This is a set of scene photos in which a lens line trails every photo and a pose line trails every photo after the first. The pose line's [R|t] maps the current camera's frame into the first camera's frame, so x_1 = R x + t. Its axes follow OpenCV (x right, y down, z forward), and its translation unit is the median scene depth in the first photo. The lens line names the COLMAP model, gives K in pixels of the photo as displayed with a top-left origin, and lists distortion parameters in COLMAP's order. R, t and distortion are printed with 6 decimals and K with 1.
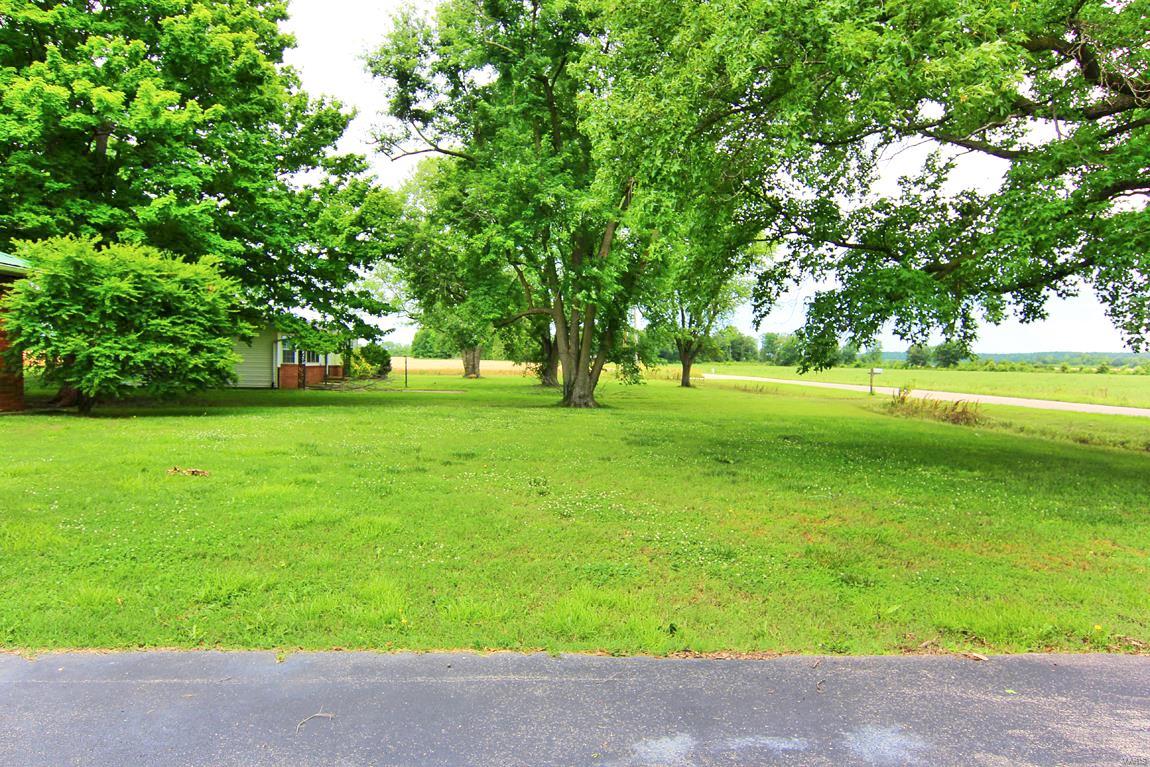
lens RADIAL K [[763.3, 0, 581.1], [0, 763.3, 385.1], [0, 0, 1]] dist [0.014838, 0.005345]
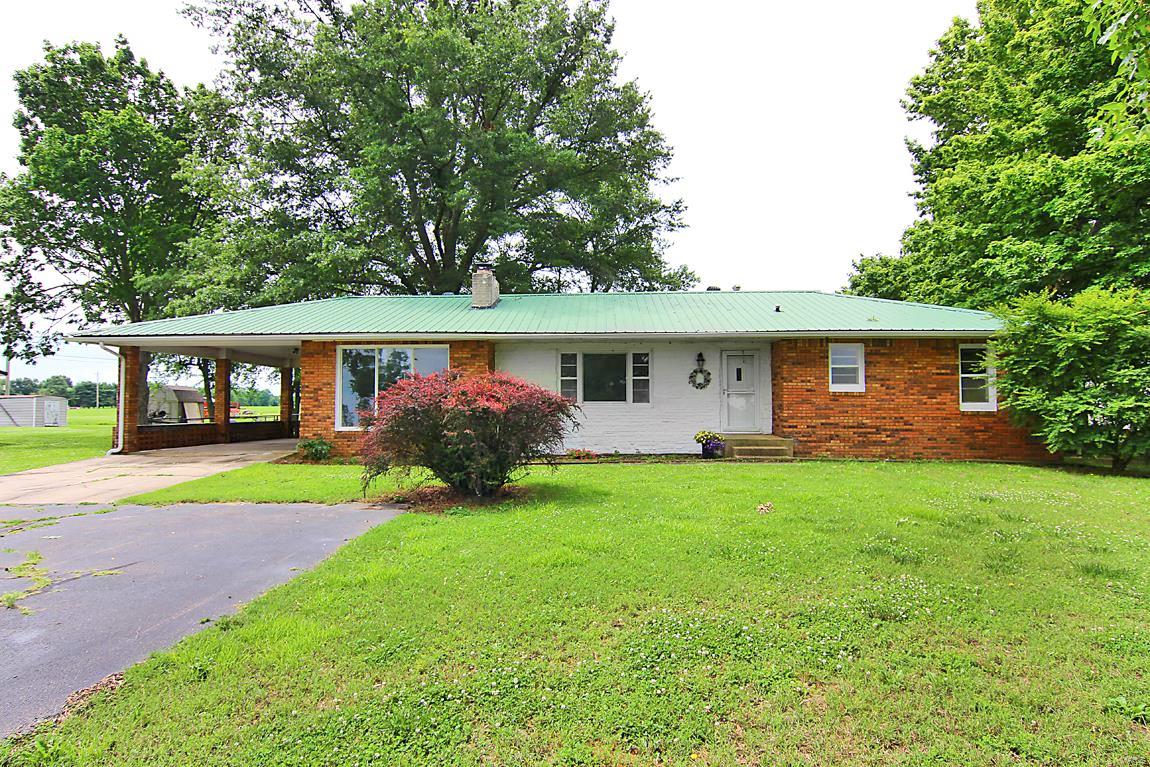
lens RADIAL K [[645.6, 0, 574.8], [0, 645.6, 379.8], [0, 0, 1]] dist [-0.001930, -0.008043]
pose [[-0.116066, -0.044213, -0.992257, 0.255225], [-0.044035, 0.998256, -0.039329, -0.018200], [0.992265, 0.039129, -0.117810, 0.492188]]
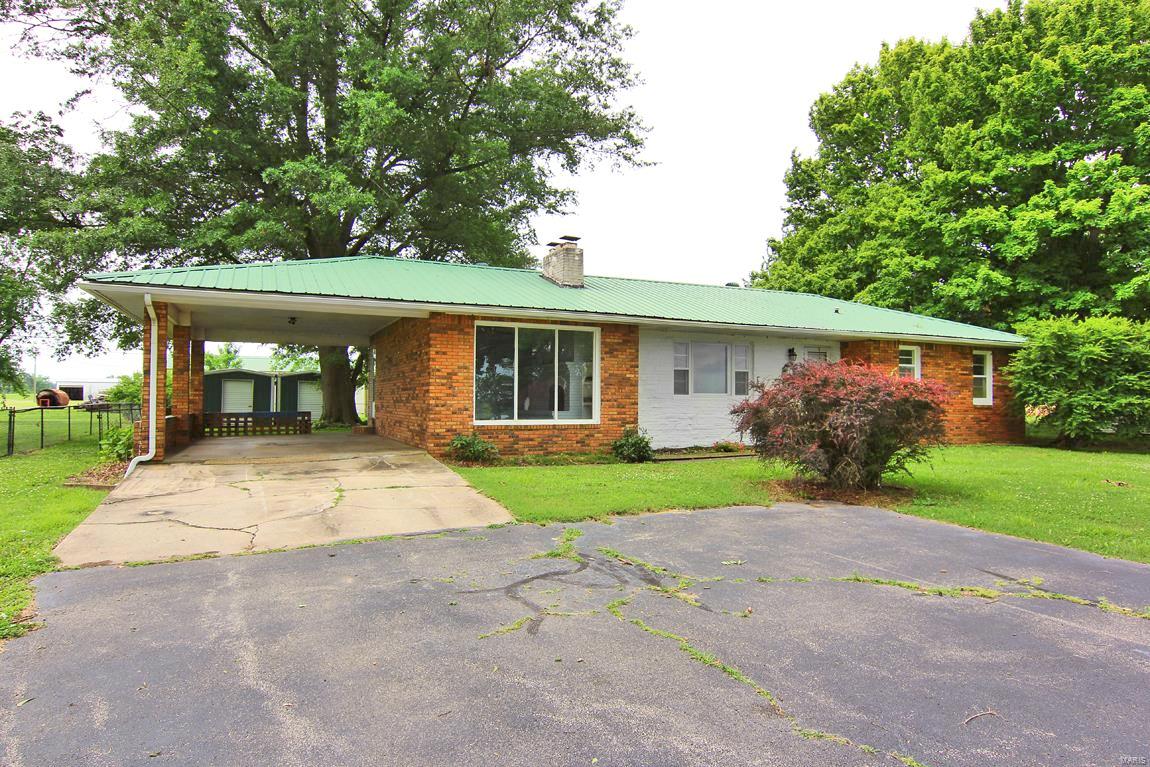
lens RADIAL K [[702.2, 0, 581.8], [0, 702.2, 380.0], [0, 0, 1]] dist [-0.004827, -0.003356]
pose [[0.354782, -0.025167, -0.934610, 0.180454], [-0.049434, 0.997734, -0.045632, 0.015051], [0.933641, 0.062391, 0.352734, -0.197580]]
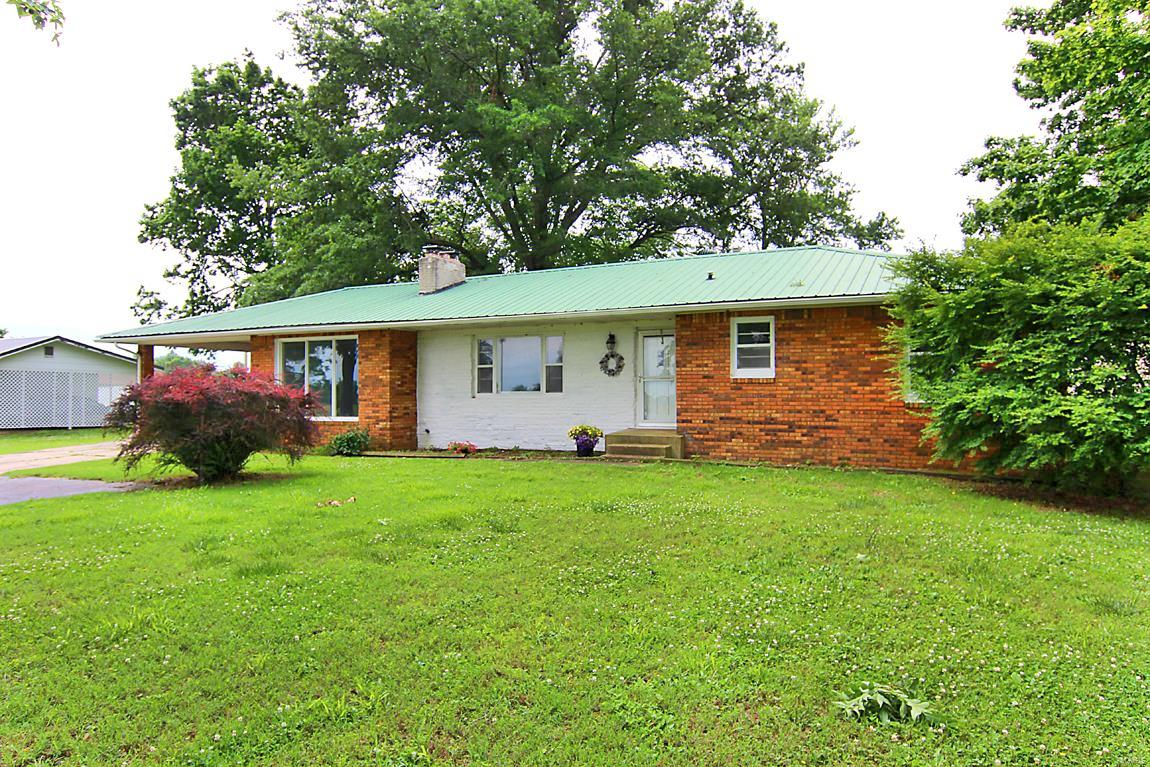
lens RADIAL K [[763.3, 0, 579.3], [0, 763.3, 389.7], [0, 0, 1]] dist [0.014838, 0.005345]
pose [[-0.502318, -0.009416, -0.864632, 0.130229], [-0.037802, 0.999224, 0.011080, -0.045518], [0.863856, 0.038251, -0.502284, 1.080498]]
